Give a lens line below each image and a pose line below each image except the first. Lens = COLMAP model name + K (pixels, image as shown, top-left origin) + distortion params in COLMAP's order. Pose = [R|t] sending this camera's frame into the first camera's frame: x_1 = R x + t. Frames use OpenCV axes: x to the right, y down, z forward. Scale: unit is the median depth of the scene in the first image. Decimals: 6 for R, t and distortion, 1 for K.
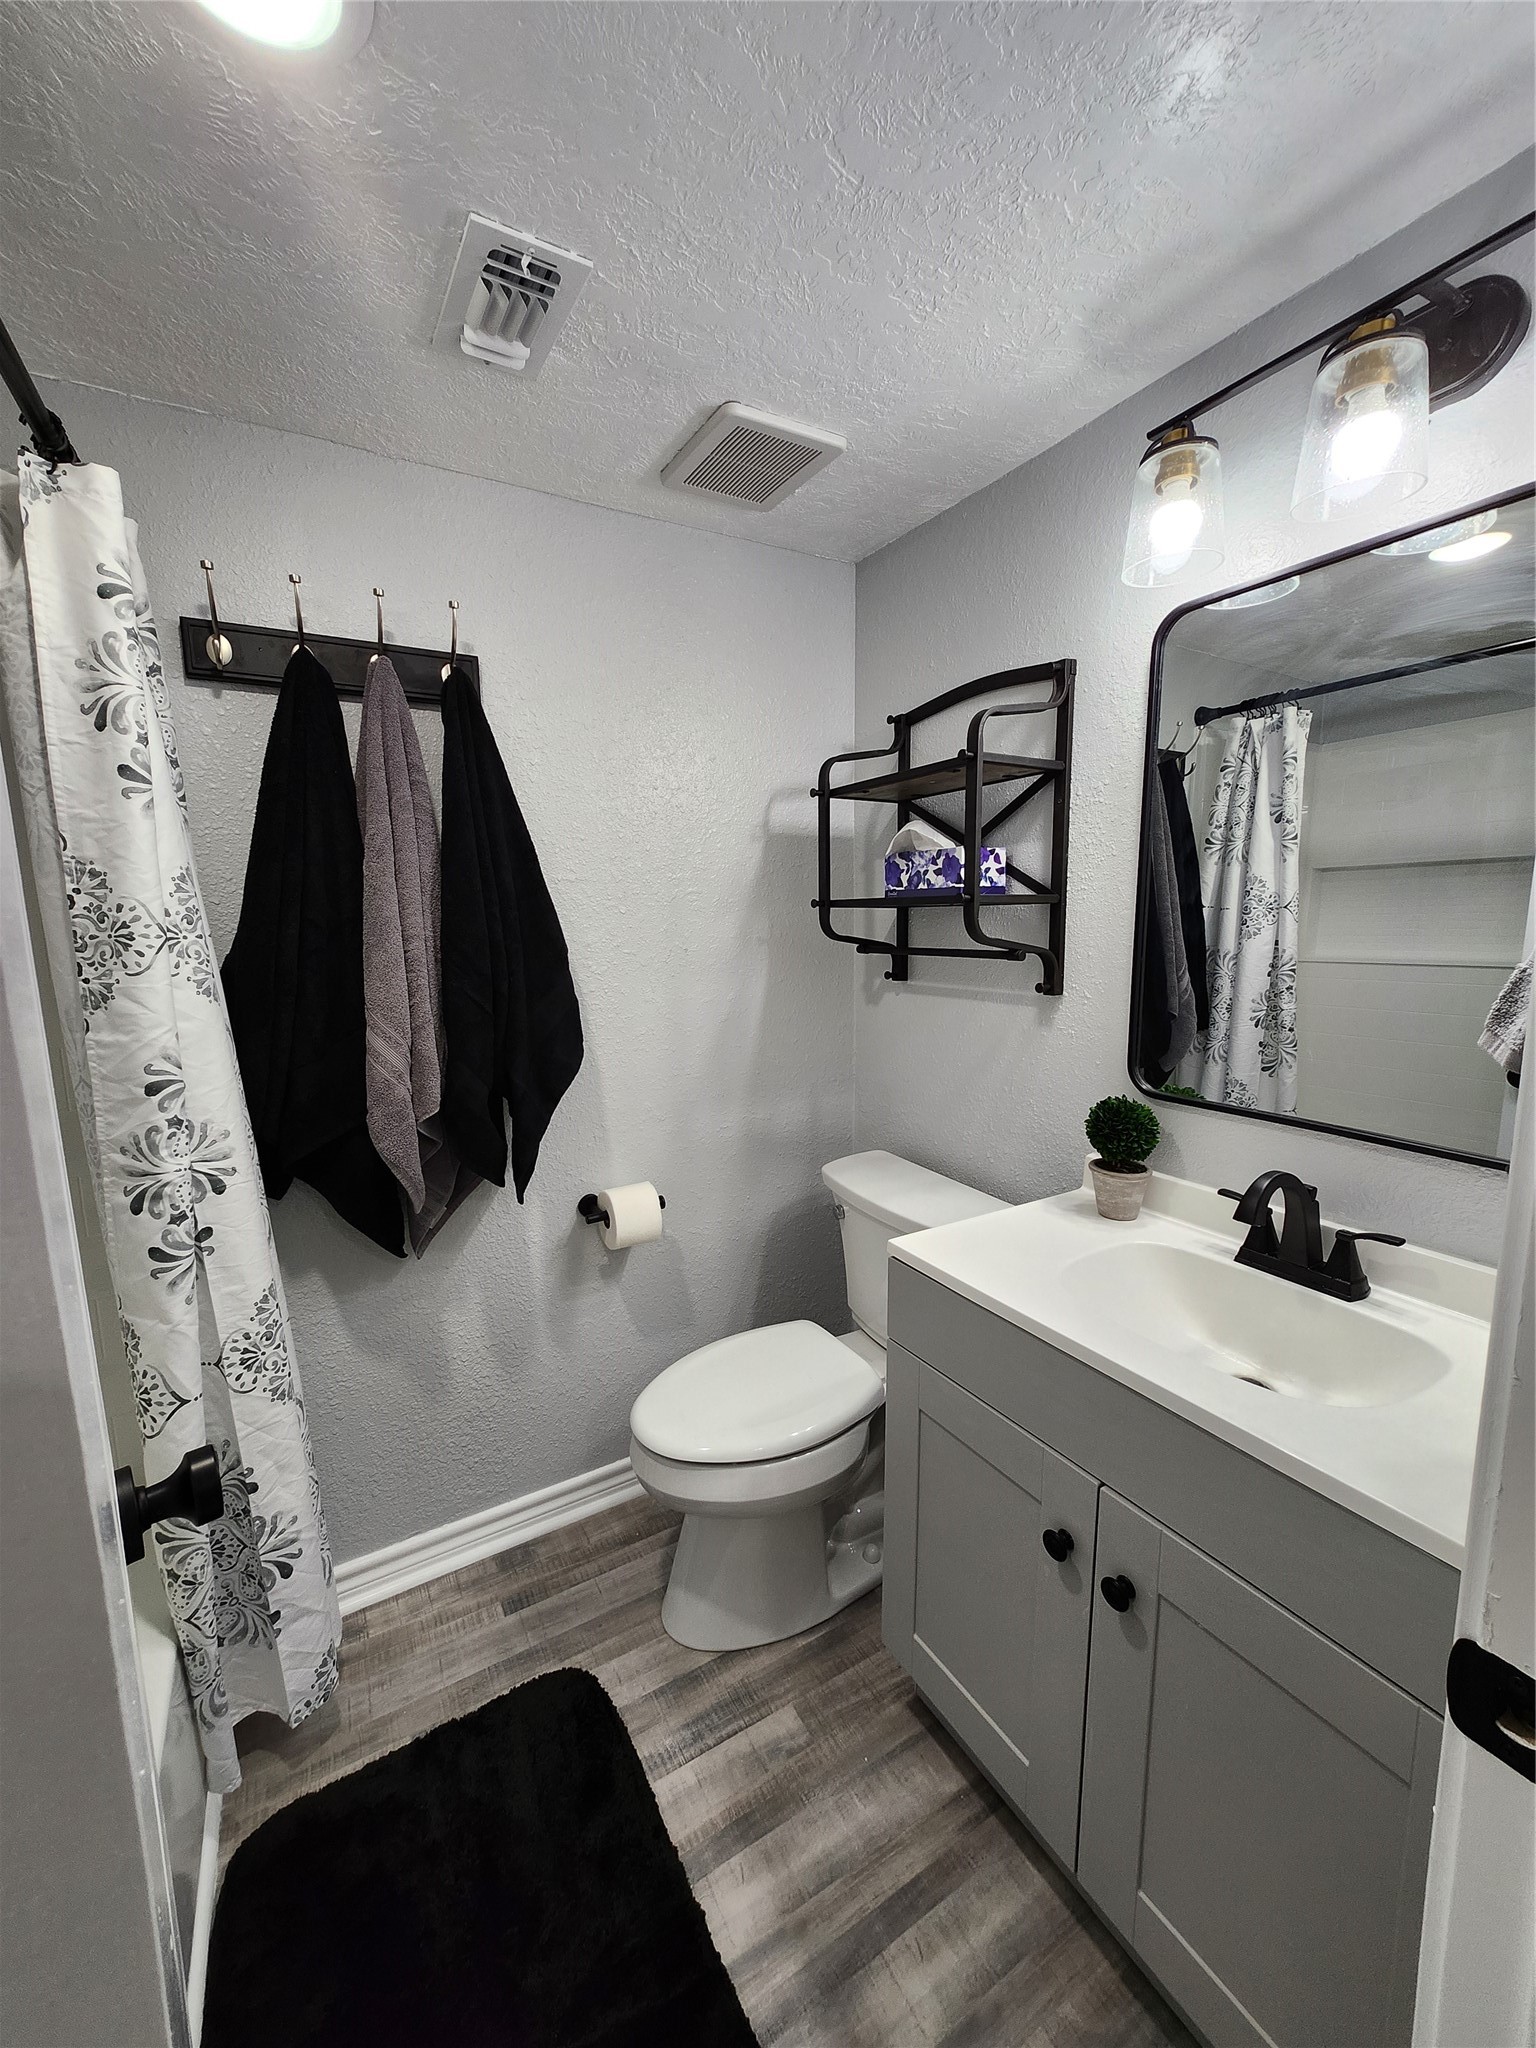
lens RADIAL K [[802.0, 0, 759.3], [0, 802.0, 1023.1], [0, 0, 1]] dist [0.010174, 0.001815]
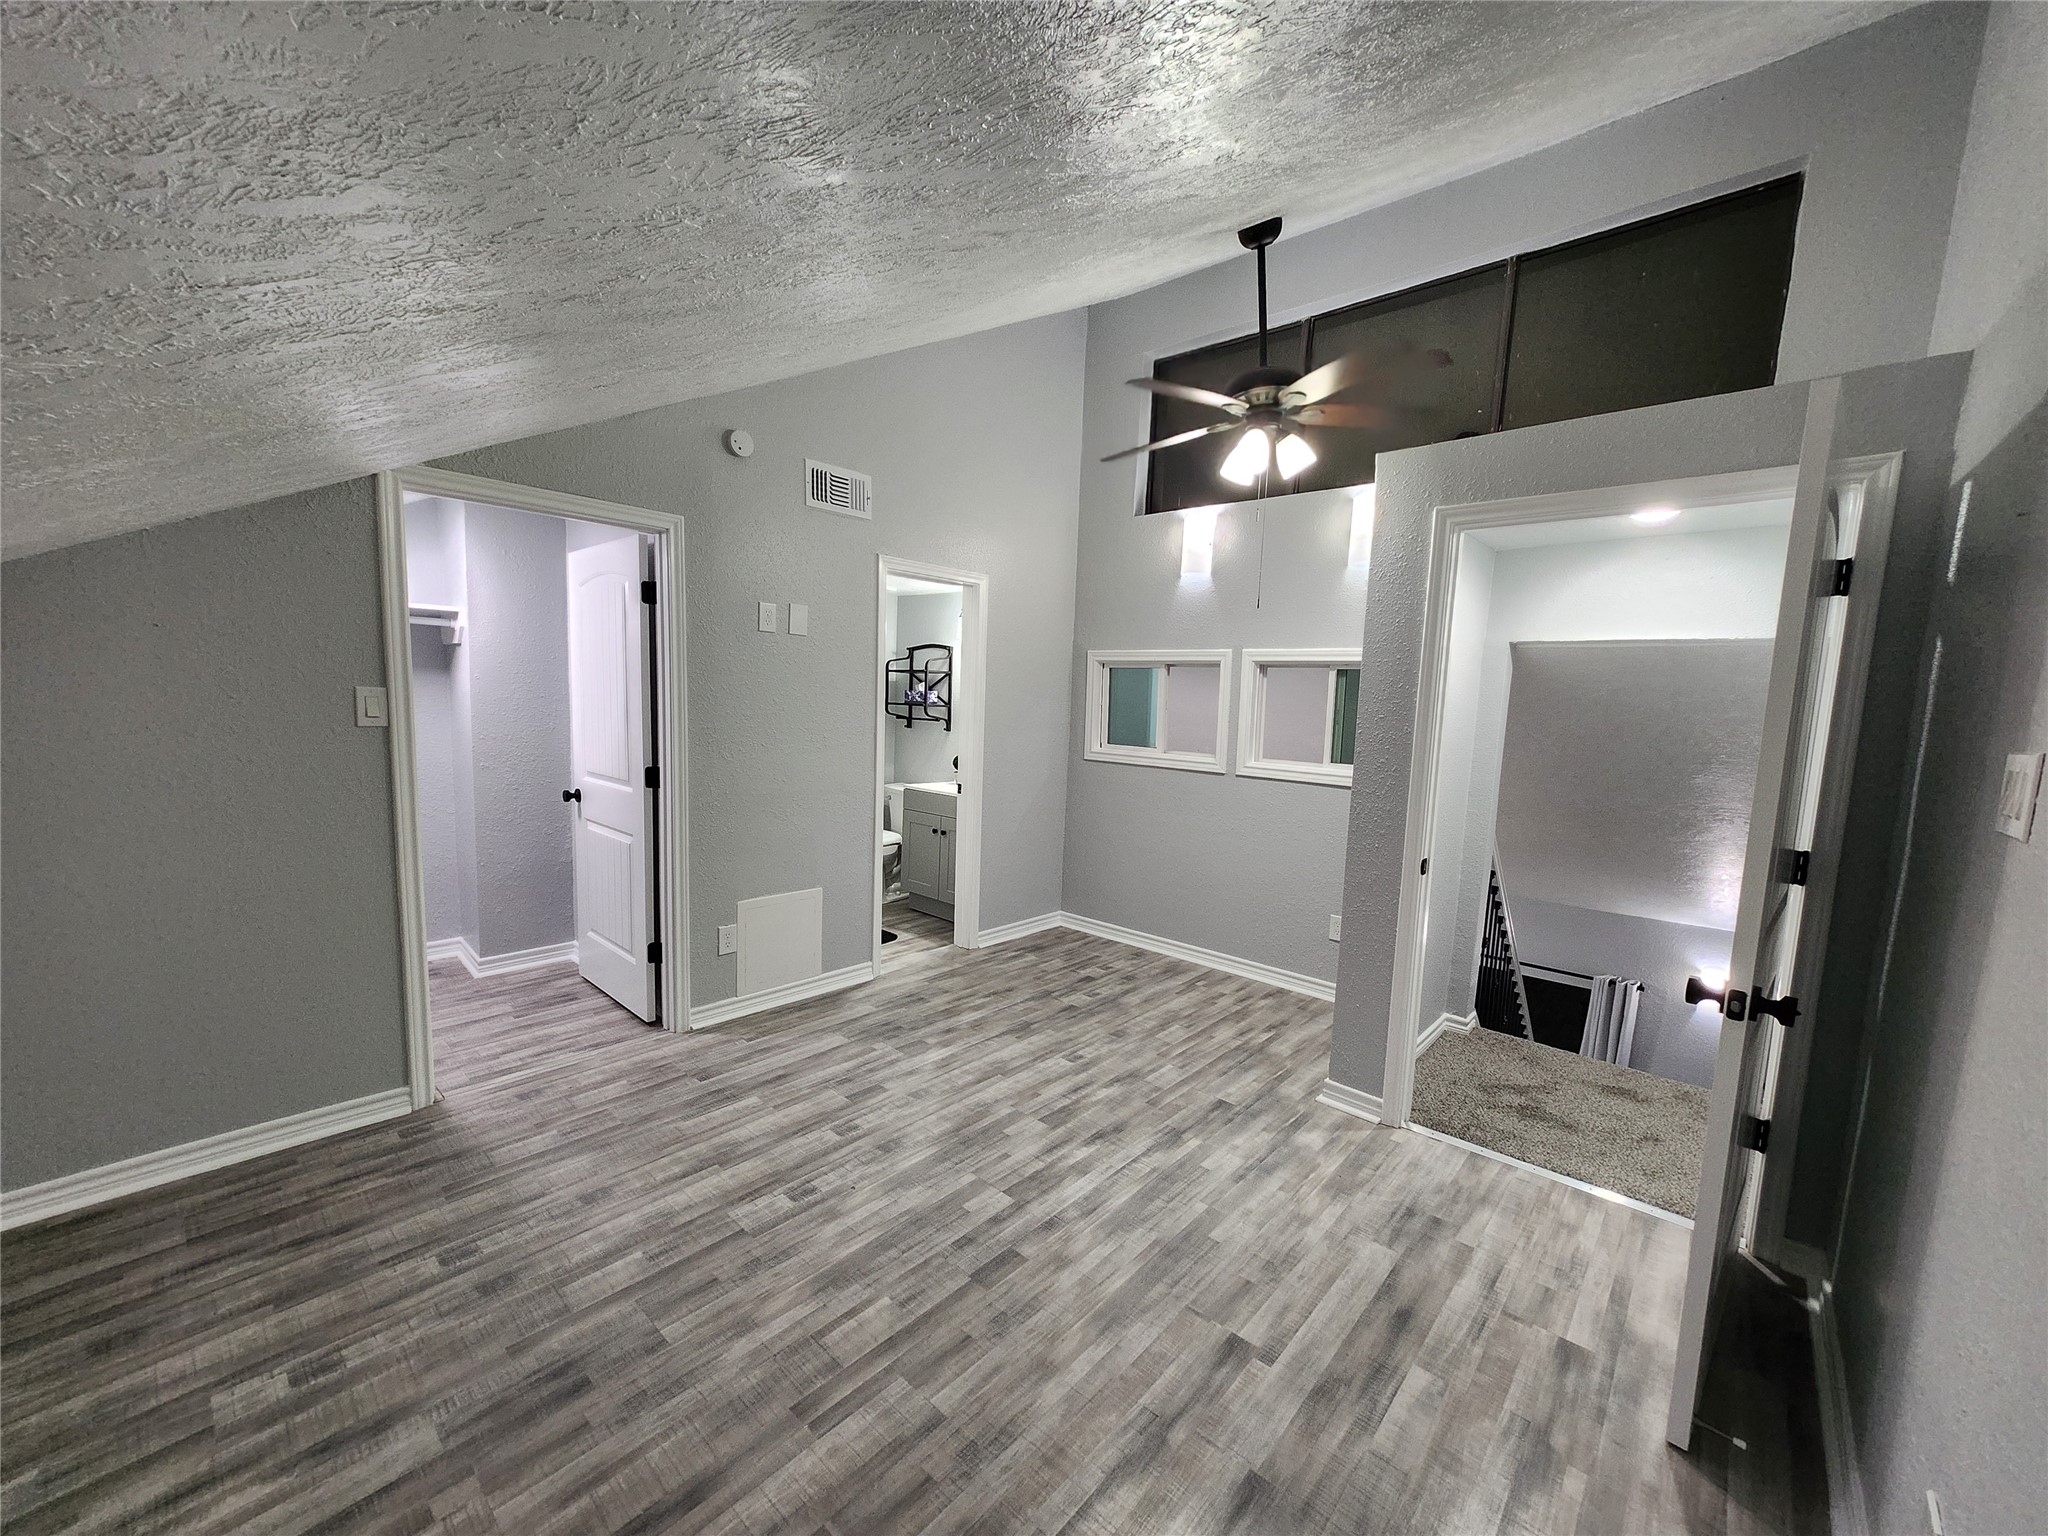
lens RADIAL K [[802.0, 0, 1028.2], [0, 802.0, 776.5], [0, 0, 1]] dist [0.010174, 0.001815]
pose [[0.955304, 0.023453, 0.294692, -0.379246], [-0.012626, 0.999175, -0.038587, 0.315560], [-0.295354, 0.033142, 0.954813, -2.677686]]
